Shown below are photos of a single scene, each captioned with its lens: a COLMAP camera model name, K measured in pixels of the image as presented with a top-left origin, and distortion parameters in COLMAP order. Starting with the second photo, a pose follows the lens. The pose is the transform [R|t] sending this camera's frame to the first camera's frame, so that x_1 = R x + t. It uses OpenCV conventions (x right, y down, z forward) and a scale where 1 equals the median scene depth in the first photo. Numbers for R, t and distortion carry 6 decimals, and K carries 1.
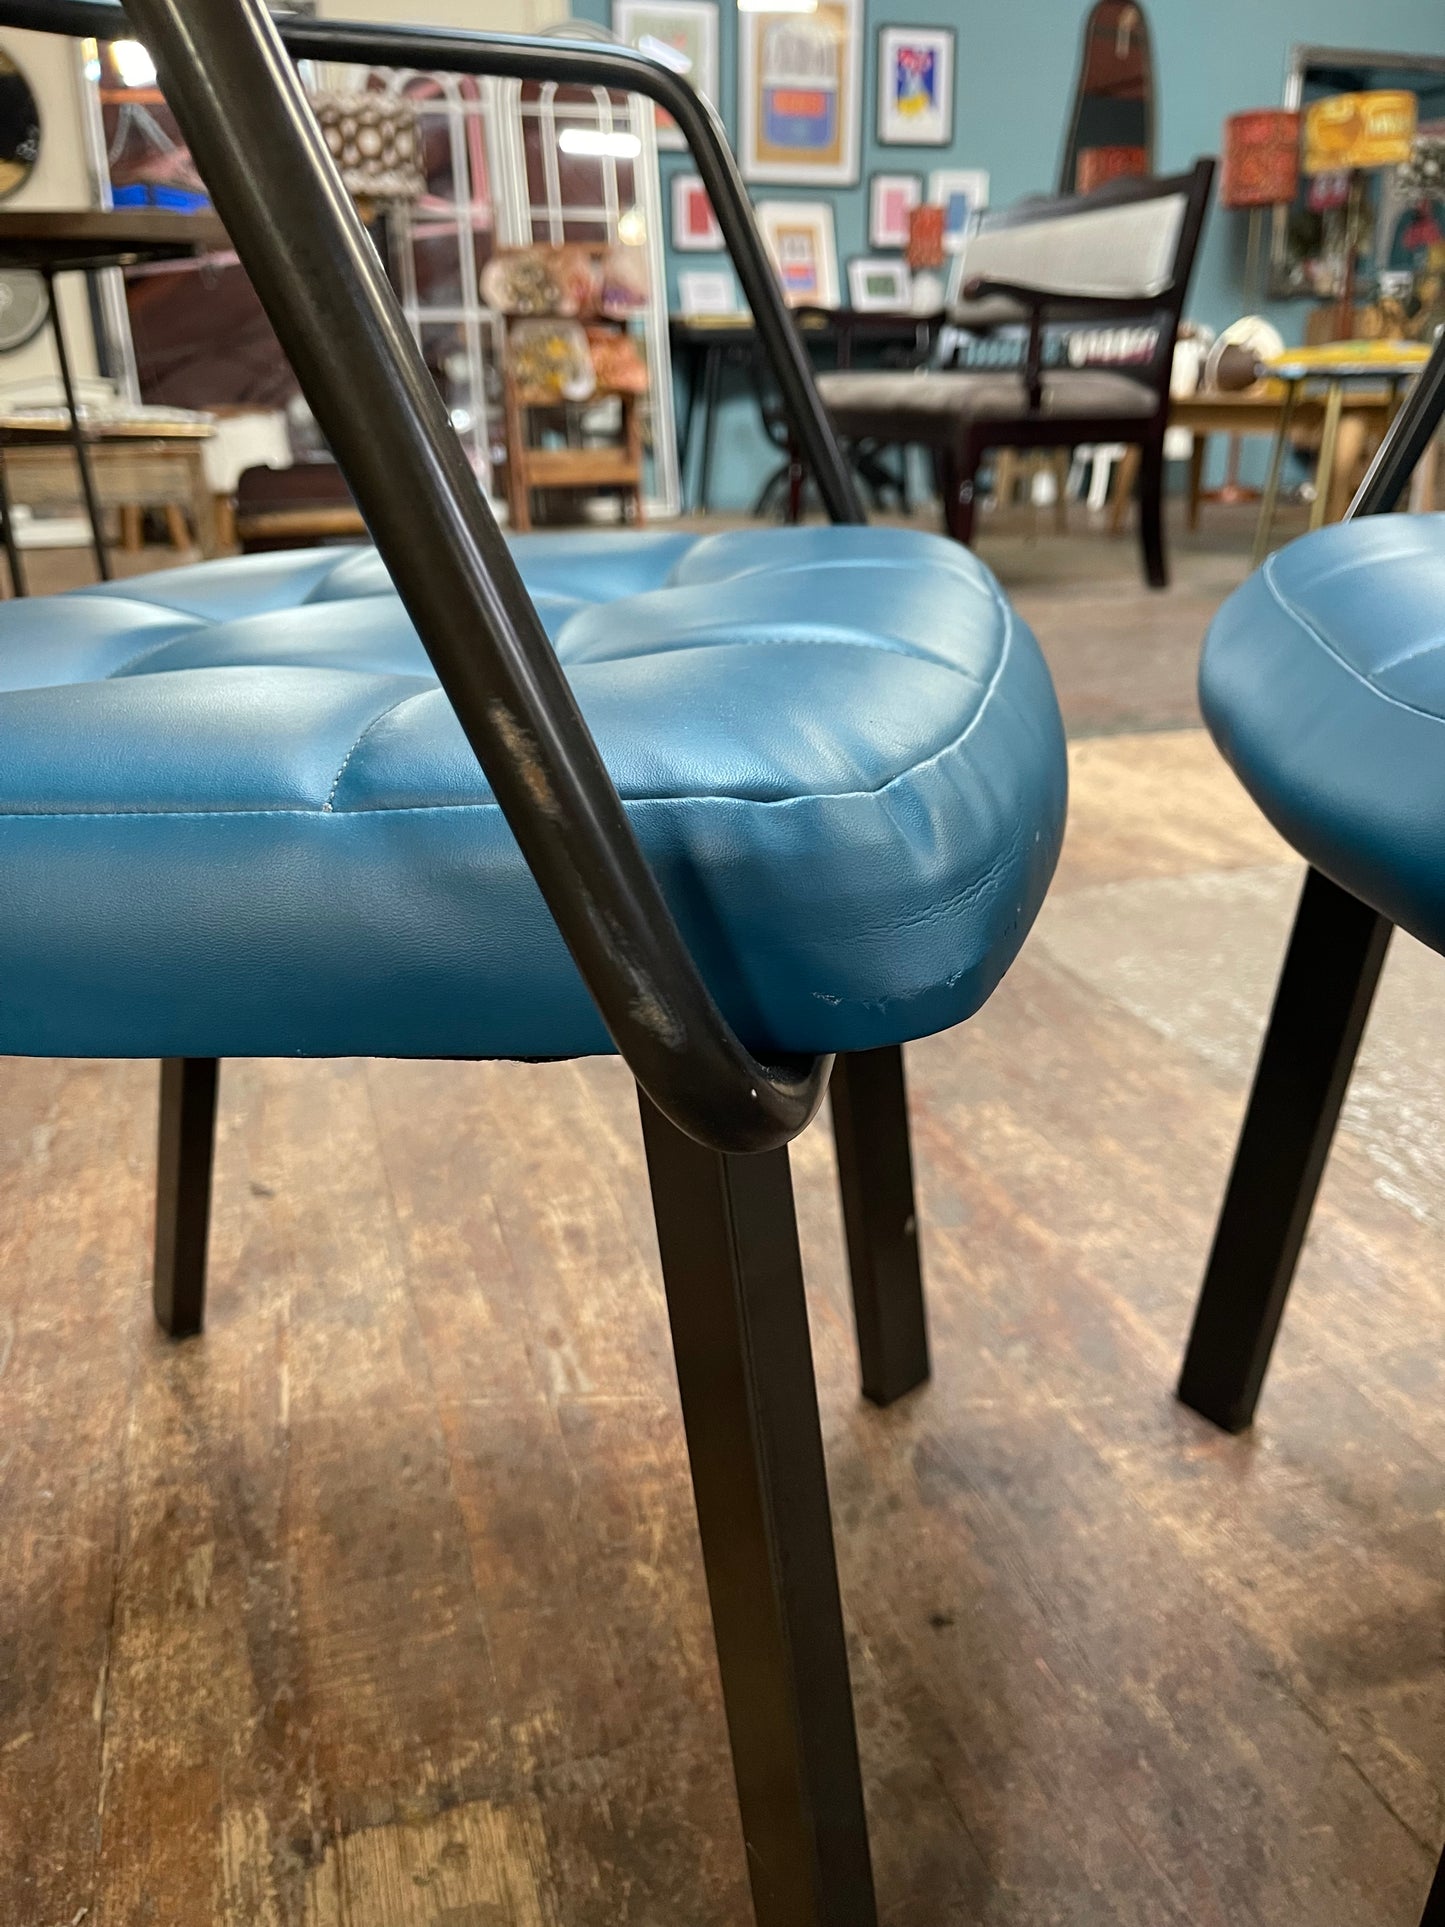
lens RADIAL K [[1484.2, 0, 722.2], [0, 1484.2, 967.5], [0, 0, 1]] dist [0.089709, -0.132333]
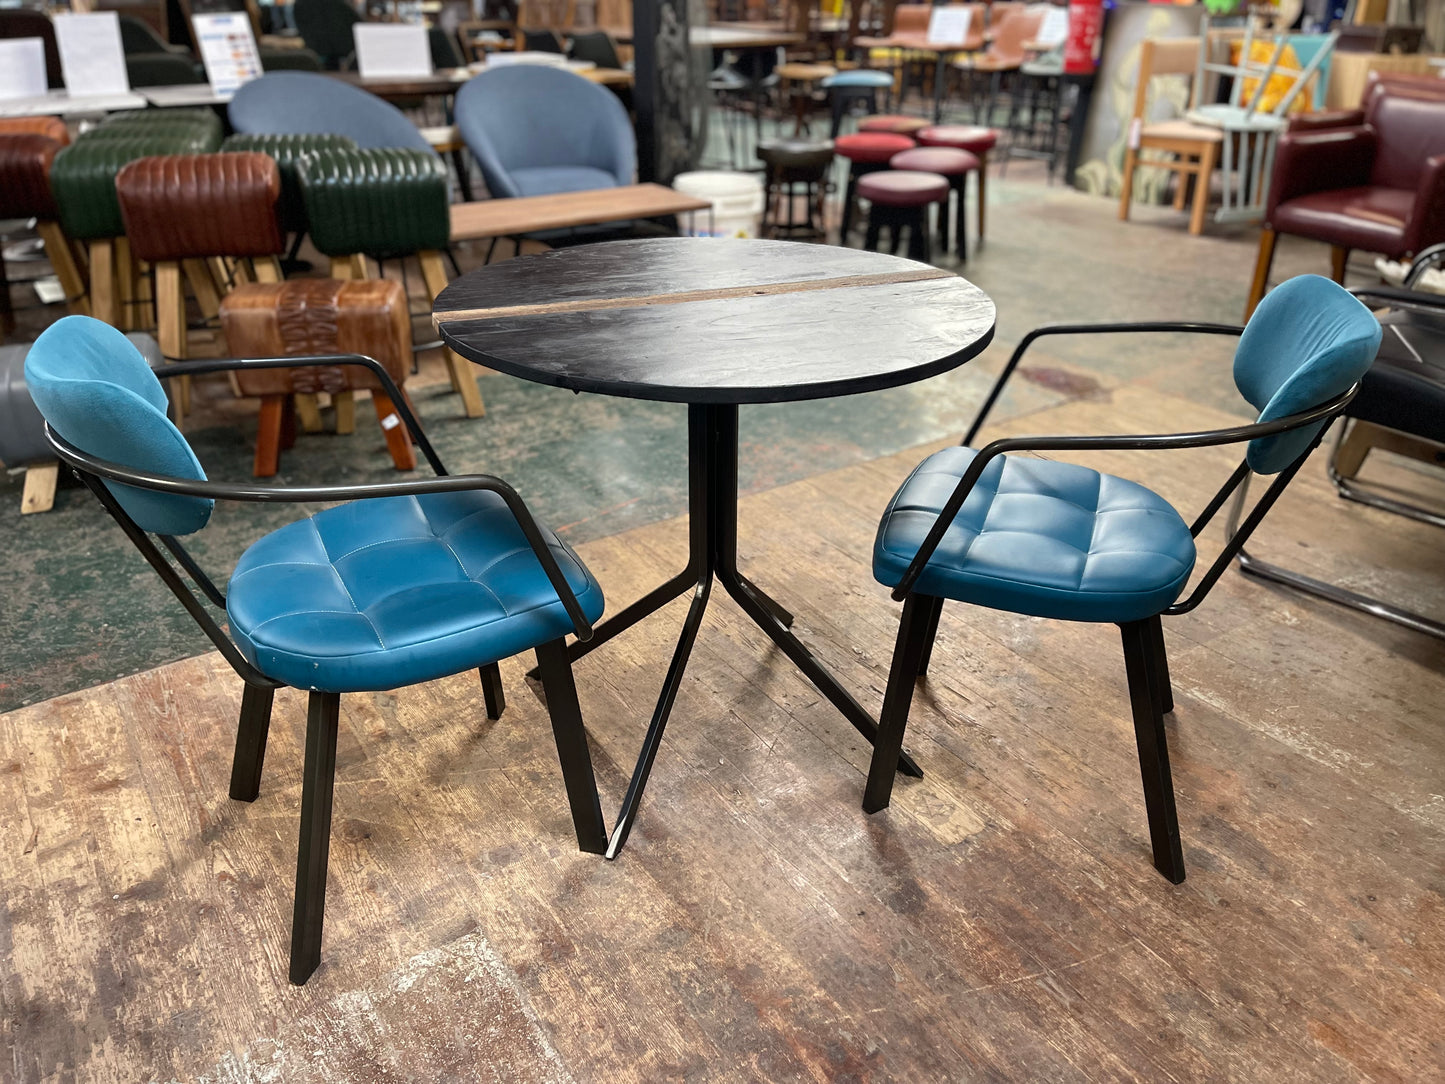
lens RADIAL K [[1107.8, 0, 741.3], [0, 1107.8, 537.5], [0, 0, 1]] dist [0.096081, -0.139589]
pose [[-0.954109, 0.147516, -0.260607, 0.147147], [-0.094649, 0.677094, 0.729784, -0.295344], [0.284110, 0.720960, -0.632059, 0.310491]]
